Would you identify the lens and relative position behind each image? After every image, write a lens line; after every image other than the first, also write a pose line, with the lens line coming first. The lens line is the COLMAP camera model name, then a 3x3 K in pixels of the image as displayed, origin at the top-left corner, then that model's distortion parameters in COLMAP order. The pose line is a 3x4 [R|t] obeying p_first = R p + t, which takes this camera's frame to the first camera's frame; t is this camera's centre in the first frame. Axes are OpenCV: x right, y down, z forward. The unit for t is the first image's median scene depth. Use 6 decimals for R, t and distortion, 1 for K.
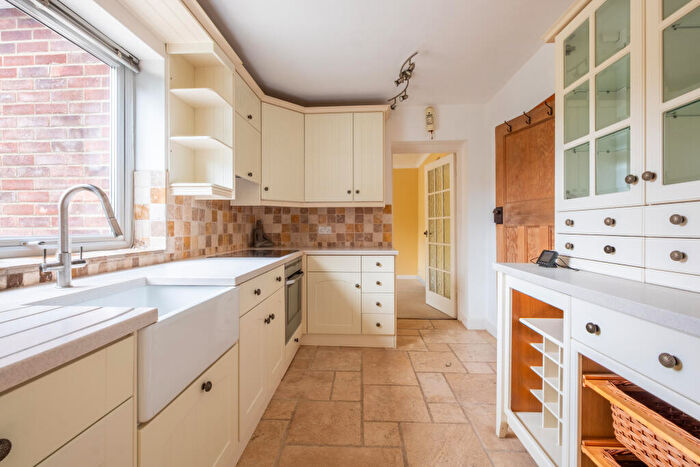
lens RADIAL K [[307.3, 0, 348.9], [0, 307.3, 231.4], [0, 0, 1]] dist [-0.002656, -0.000088]
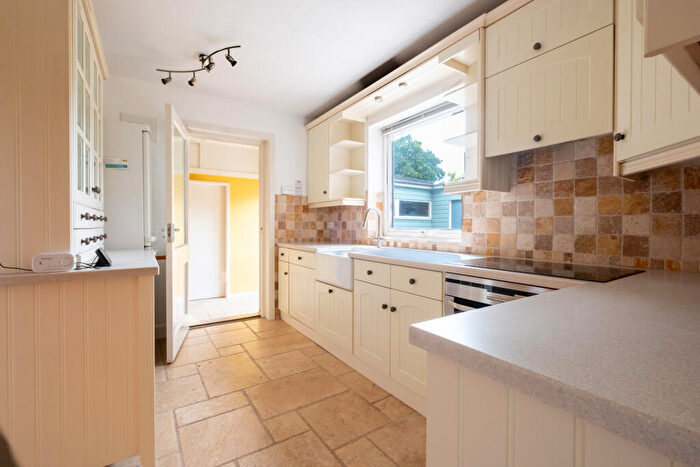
lens RADIAL K [[307.3, 0, 347.6], [0, 307.3, 228.0], [0, 0, 1]] dist [-0.002656, -0.000088]
pose [[-0.802258, 0.005694, -0.596950, 0.482356], [-0.004543, 0.999867, 0.015643, -0.015488], [0.596960, 0.015261, -0.802126, 1.694711]]
